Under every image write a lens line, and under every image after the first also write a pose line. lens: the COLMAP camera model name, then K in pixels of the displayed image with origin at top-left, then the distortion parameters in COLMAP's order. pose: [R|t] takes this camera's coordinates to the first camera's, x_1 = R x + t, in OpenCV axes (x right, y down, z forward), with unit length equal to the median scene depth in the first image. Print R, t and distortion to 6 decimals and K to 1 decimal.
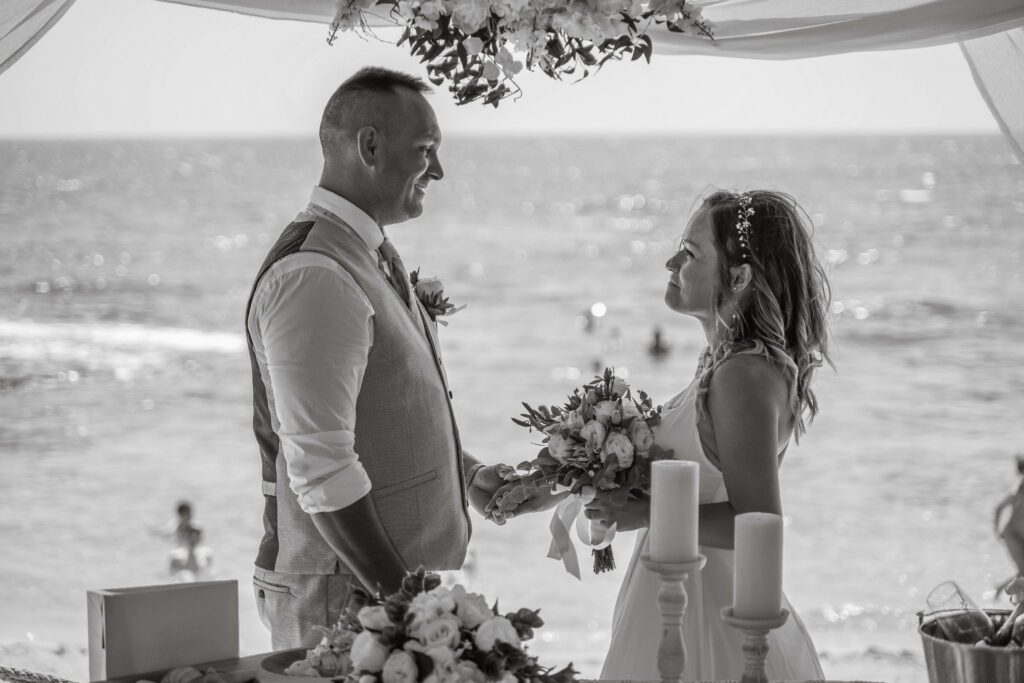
lens RADIAL K [[2126.7, 0, 512.6], [0, 2126.7, 345.0], [0, 0, 1]] dist [0.604190, 0.000000]
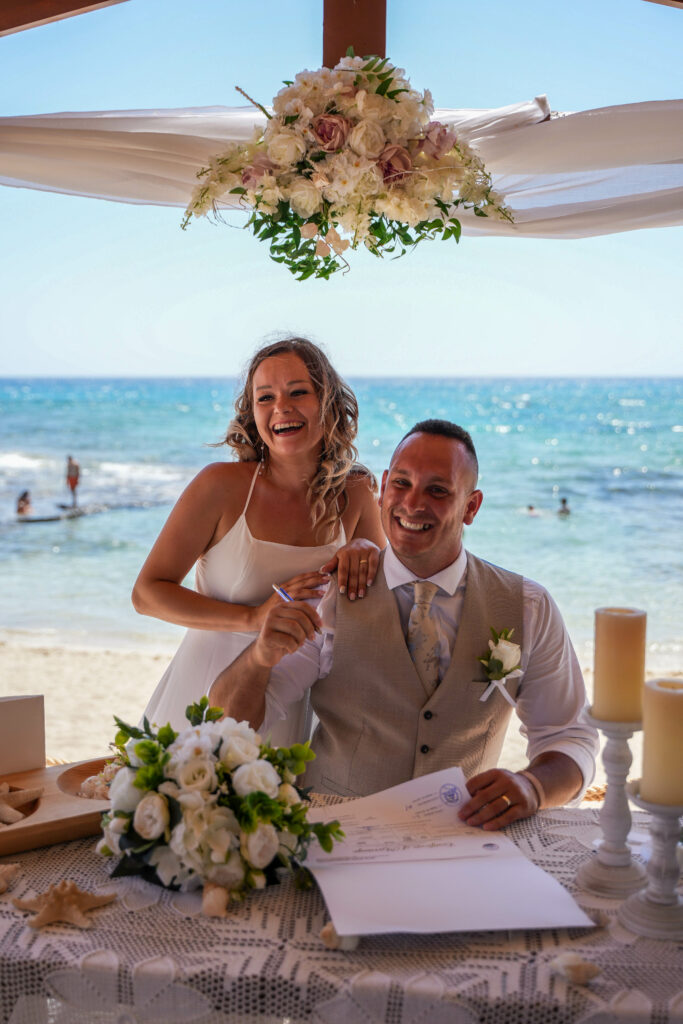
lens RADIAL K [[1287.9, 0, 309.5], [0, 1287.9, 498.0], [0, 0, 1]] dist [0.140790, 0.000000]
pose [[0.996808, 0.016137, -0.078189, 0.040258], [-0.015713, 0.999858, 0.006038, 0.004481], [0.078275, -0.004790, 0.996920, 0.292433]]
